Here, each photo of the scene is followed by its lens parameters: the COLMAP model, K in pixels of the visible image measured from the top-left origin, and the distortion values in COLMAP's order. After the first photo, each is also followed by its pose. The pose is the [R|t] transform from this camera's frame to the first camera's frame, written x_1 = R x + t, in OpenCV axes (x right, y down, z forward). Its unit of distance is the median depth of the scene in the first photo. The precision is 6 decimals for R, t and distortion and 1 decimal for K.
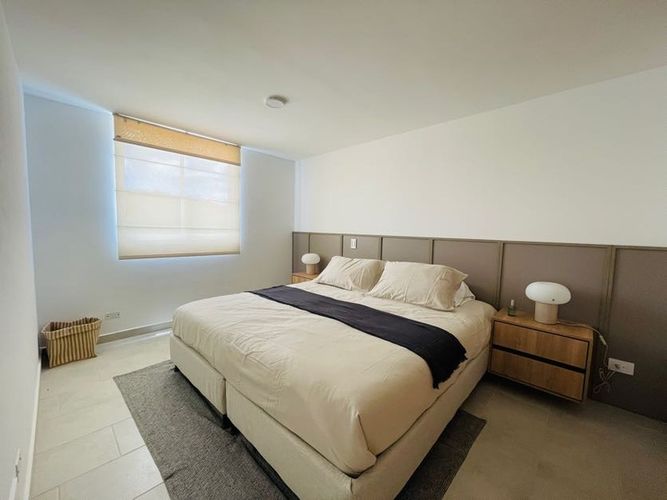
lens RADIAL K [[267.7, 0, 331.4], [0, 267.7, 249.8], [0, 0, 1]] dist [-0.002015, -0.000332]
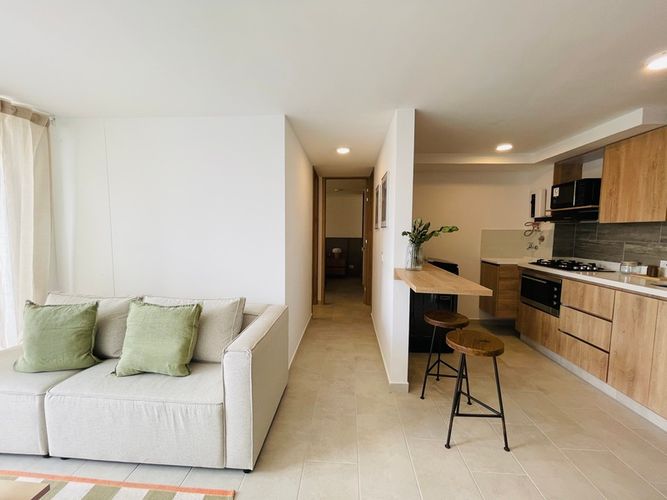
lens RADIAL K [[267.7, 0, 331.4], [0, 267.7, 249.8], [0, 0, 1]] dist [-0.002015, -0.000332]
pose [[0.770136, -0.063152, 0.634746, -1.583130], [0.062633, 0.997765, 0.023278, 0.045985], [-0.634798, 0.021829, 0.772370, -1.796774]]
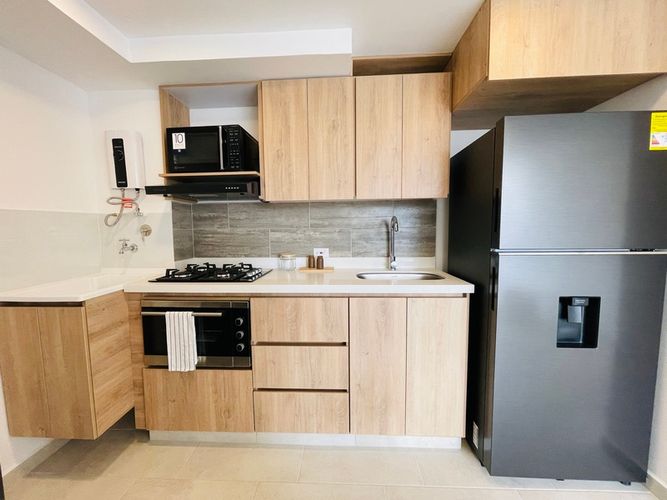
lens RADIAL K [[267.7, 0, 331.4], [0, 267.7, 249.8], [0, 0, 1]] dist [-0.002015, -0.000332]
pose [[-0.652673, -0.080466, 0.753355, -0.583044], [0.059555, 0.985818, 0.156892, 0.059758], [-0.755295, 0.147266, -0.638625, -1.240163]]
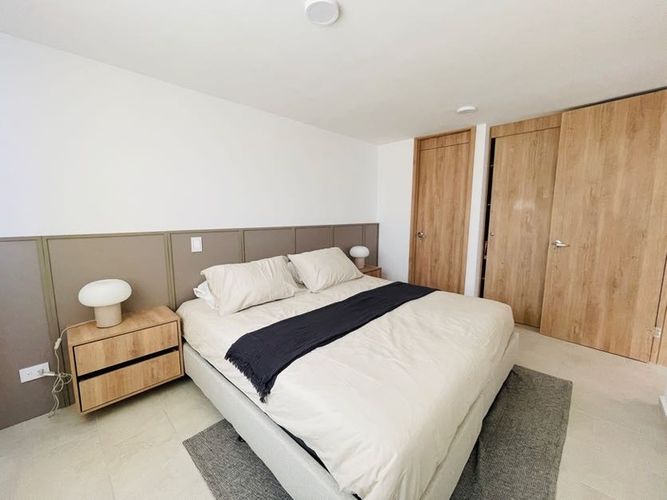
lens RADIAL K [[267.7, 0, 331.4], [0, 267.7, 249.8], [0, 0, 1]] dist [-0.002015, -0.000332]
pose [[0.018207, -0.155501, 0.987668, -0.853205], [0.082433, 0.984702, 0.153514, -0.127922], [-0.996430, 0.078622, 0.030747, 0.996374]]
